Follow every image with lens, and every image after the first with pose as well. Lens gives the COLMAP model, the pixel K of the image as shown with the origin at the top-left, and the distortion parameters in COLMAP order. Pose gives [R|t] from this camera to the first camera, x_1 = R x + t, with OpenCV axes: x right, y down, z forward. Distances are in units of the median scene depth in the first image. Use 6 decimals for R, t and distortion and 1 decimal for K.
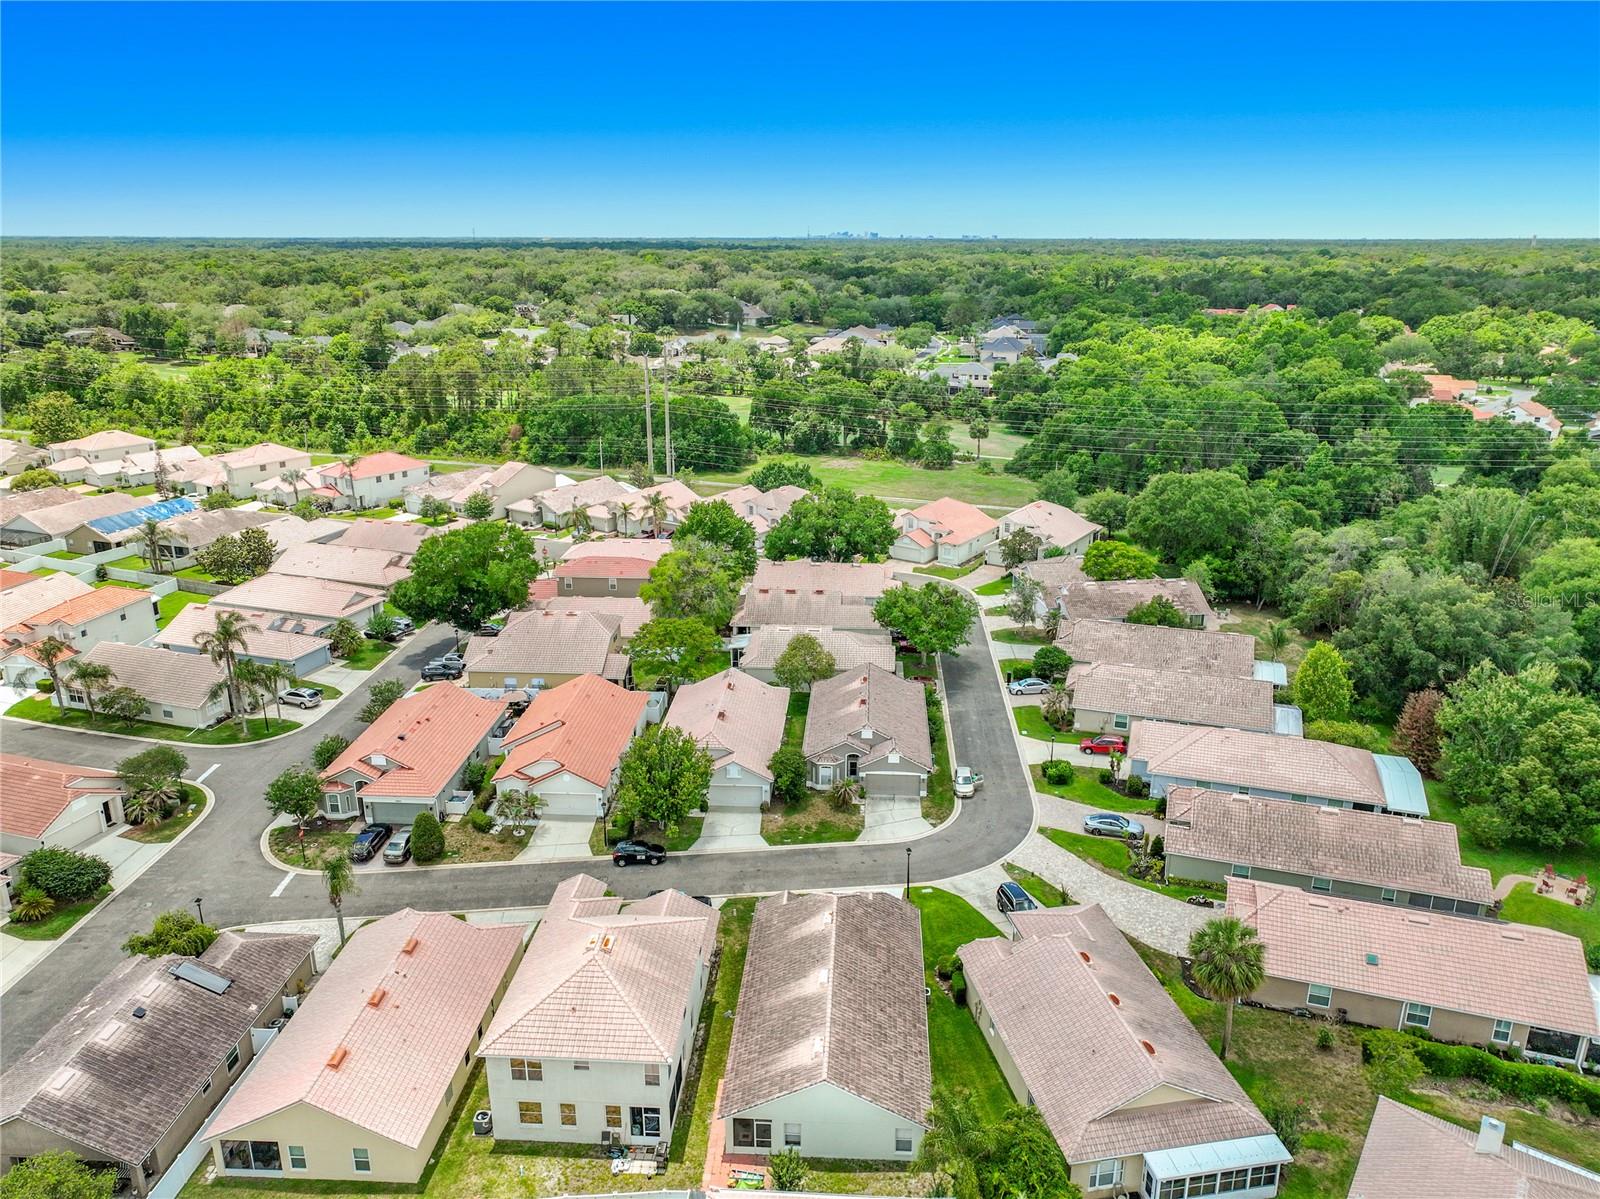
lens RADIAL K [[1129.2, 0, 808.6], [0, 1129.2, 598.4], [0, 0, 1]] dist [0.006405, 0.003838]
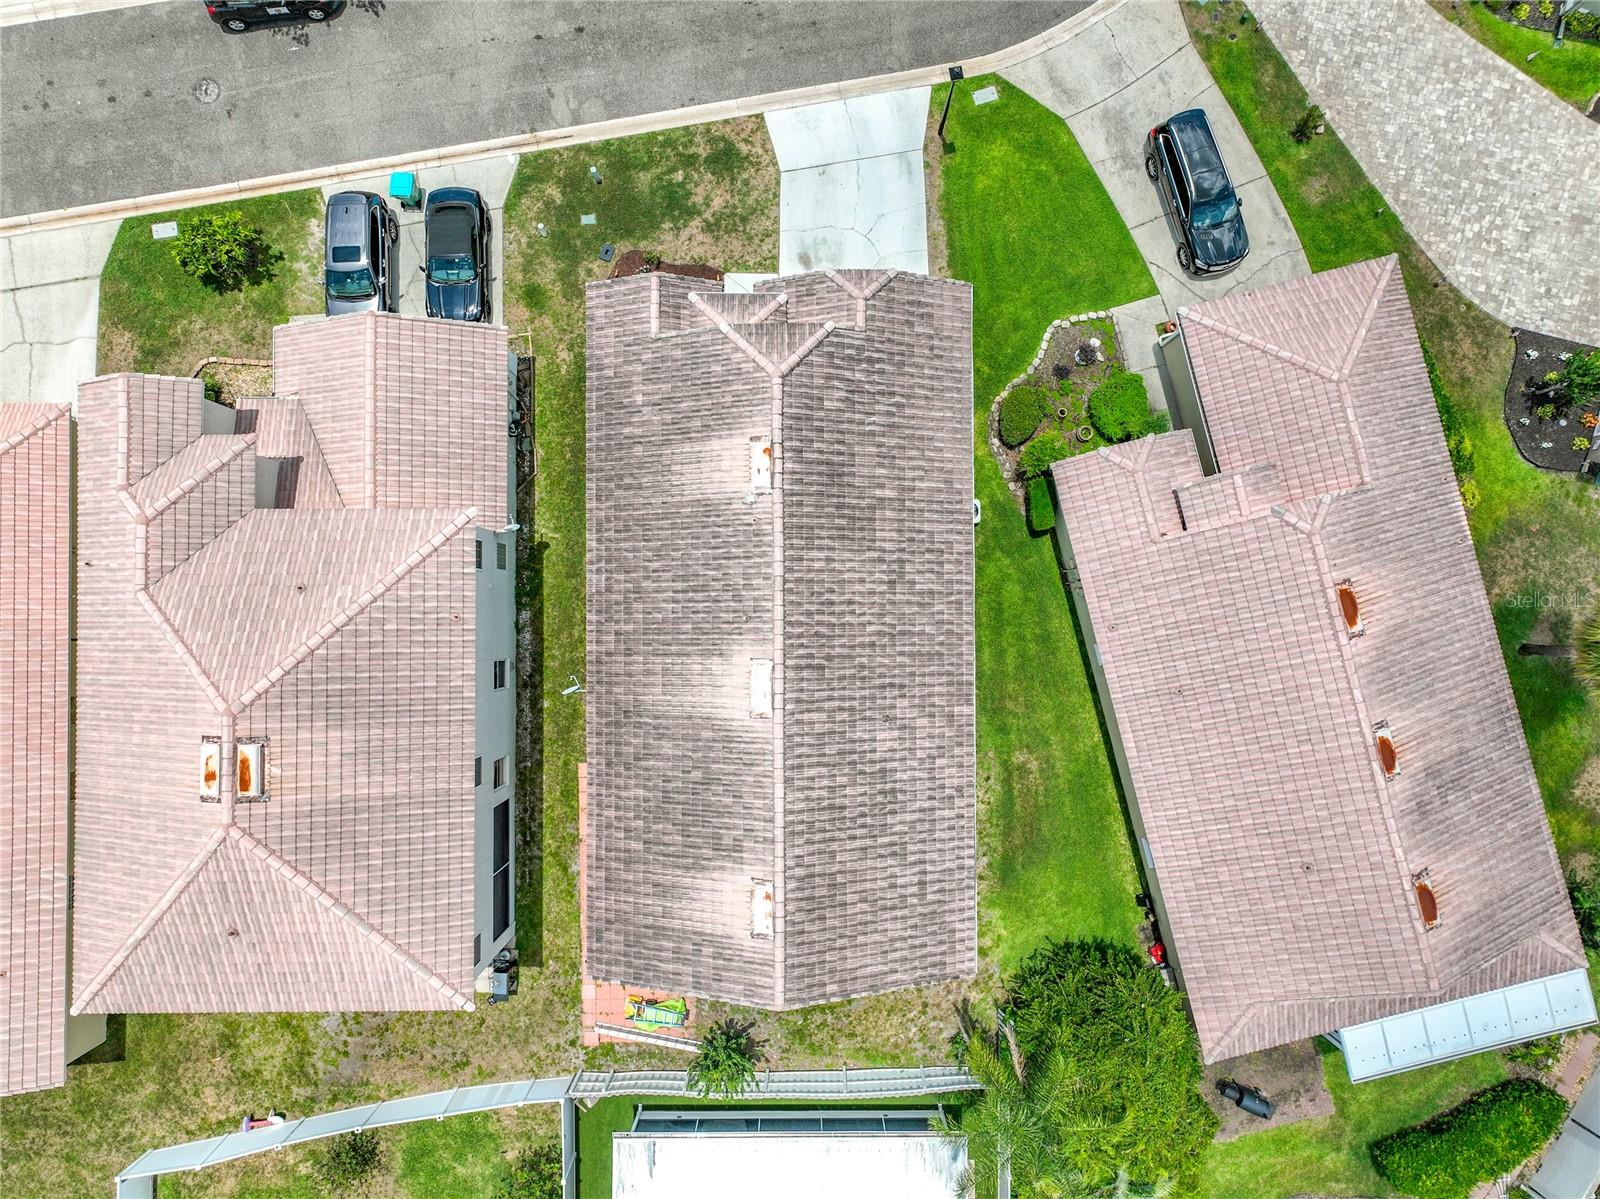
lens RADIAL K [[1129.2, 0, 808.6], [0, 1129.2, 598.4], [0, 0, 1]] dist [0.006405, 0.003838]
pose [[0.998194, -0.059721, 0.006512, 0.021296], [0.012863, 0.318355, 0.947884, -0.073582], [-0.058681, -0.946088, 0.318548, 0.599922]]
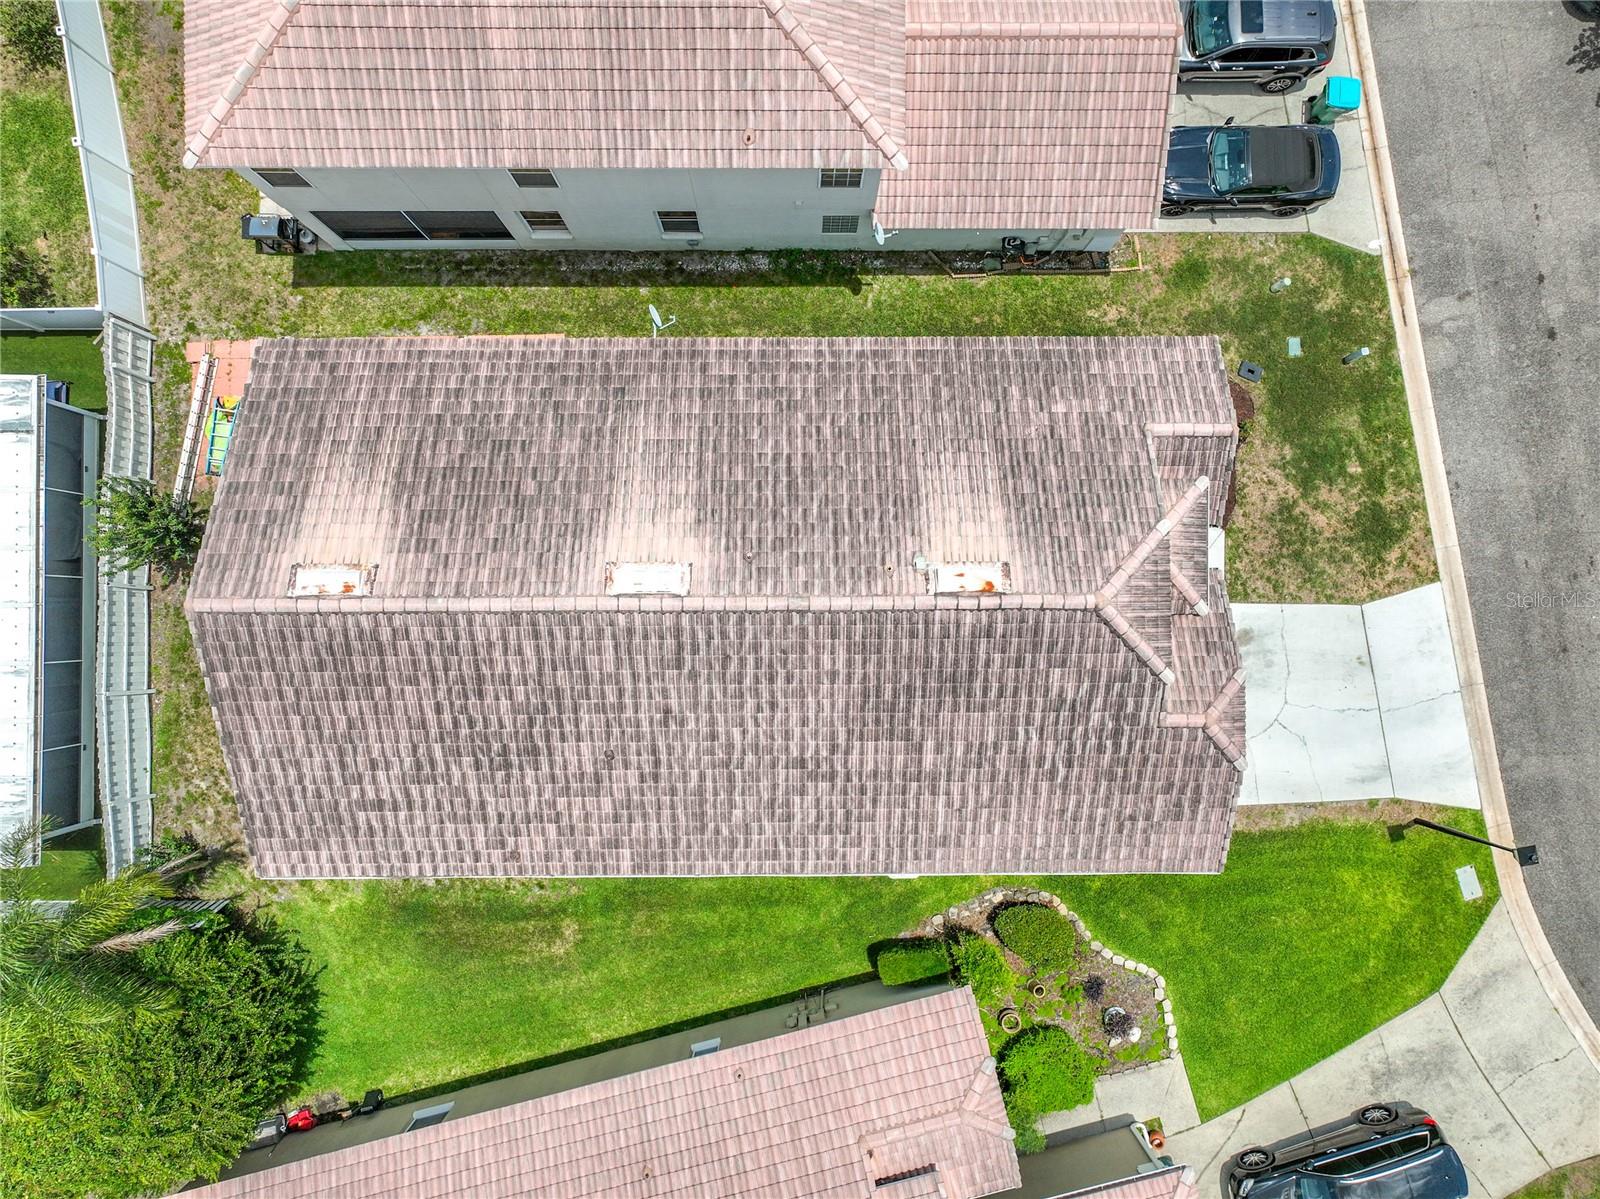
lens RADIAL K [[1129.2, 0, 808.6], [0, 1129.2, 598.4], [0, 0, 1]] dist [0.006405, 0.003838]
pose [[0.059951, 0.998013, -0.019381, 0.018638], [-0.310966, 0.037123, 0.949696, 0.013169], [0.948528, -0.050908, 0.312574, 0.637363]]
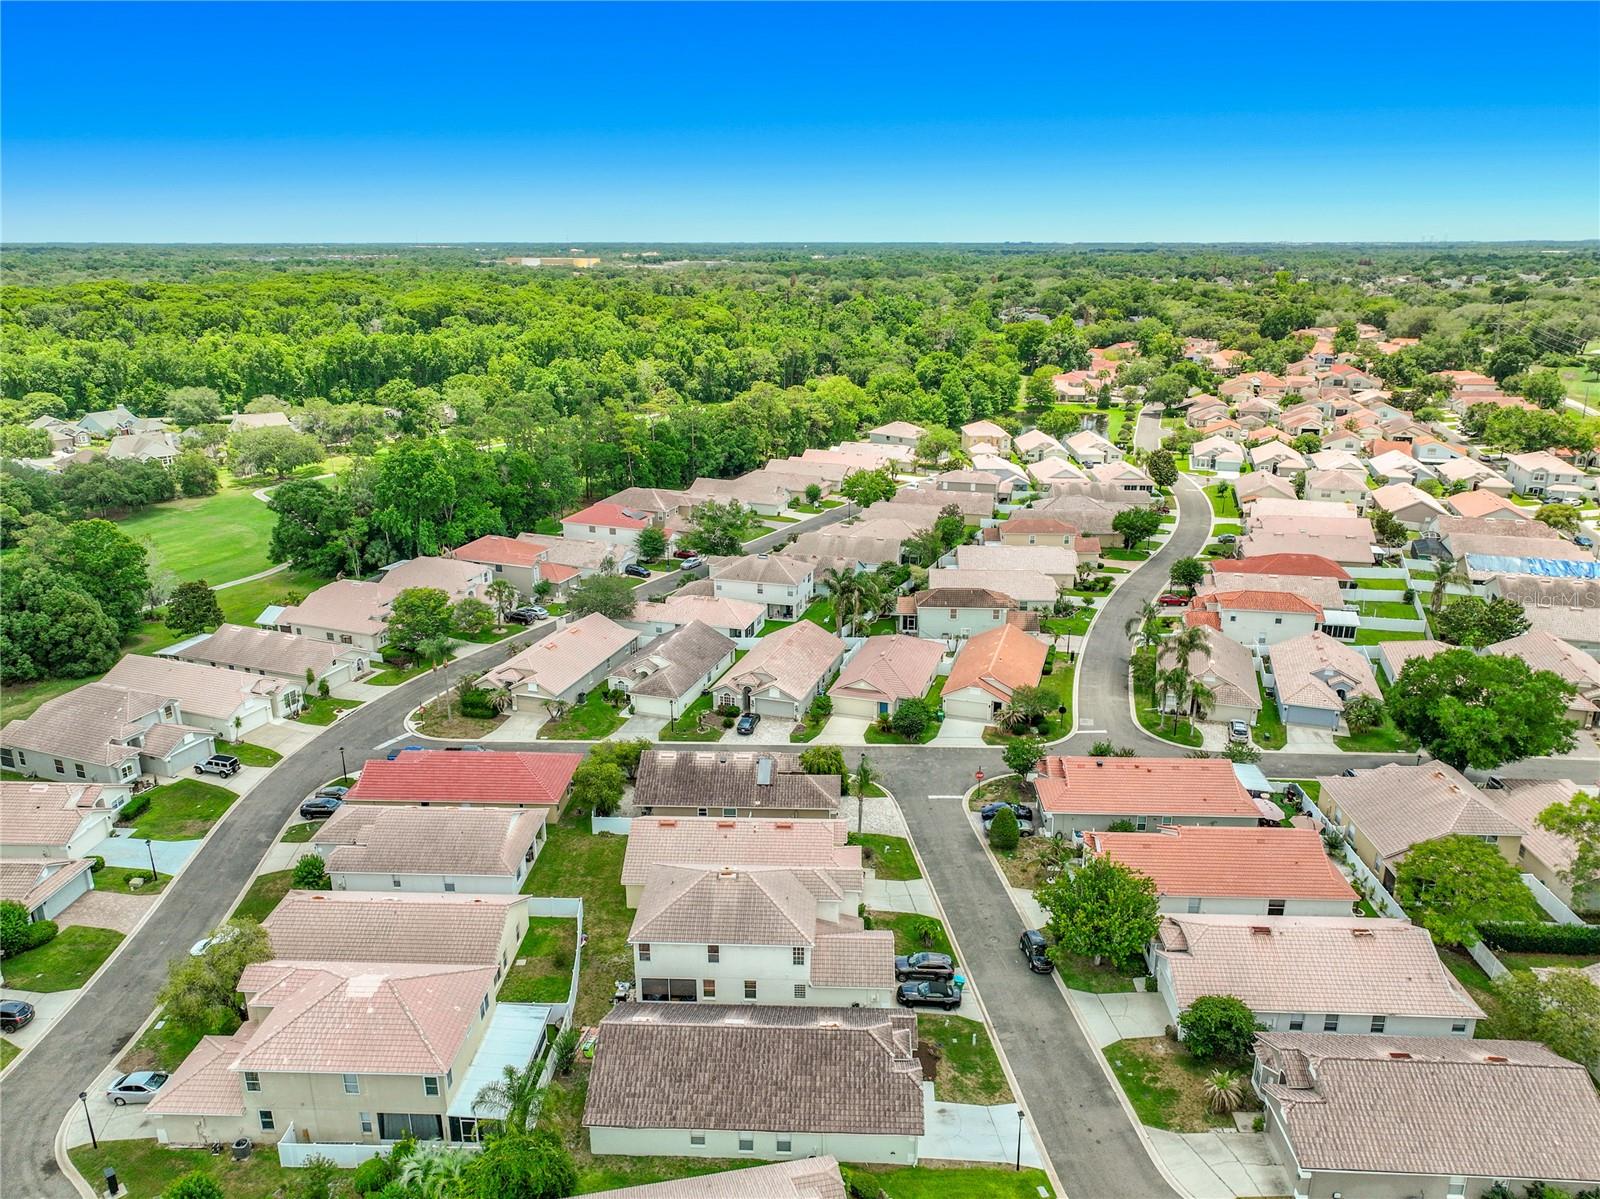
lens RADIAL K [[1129.2, 0, 808.6], [0, 1129.2, 598.4], [0, 0, 1]] dist [0.006405, 0.003838]
pose [[0.019735, 0.302052, -0.953087, 0.622279], [-0.305667, 0.909453, 0.281894, -0.242294], [0.951934, 0.285764, 0.110275, 0.562460]]
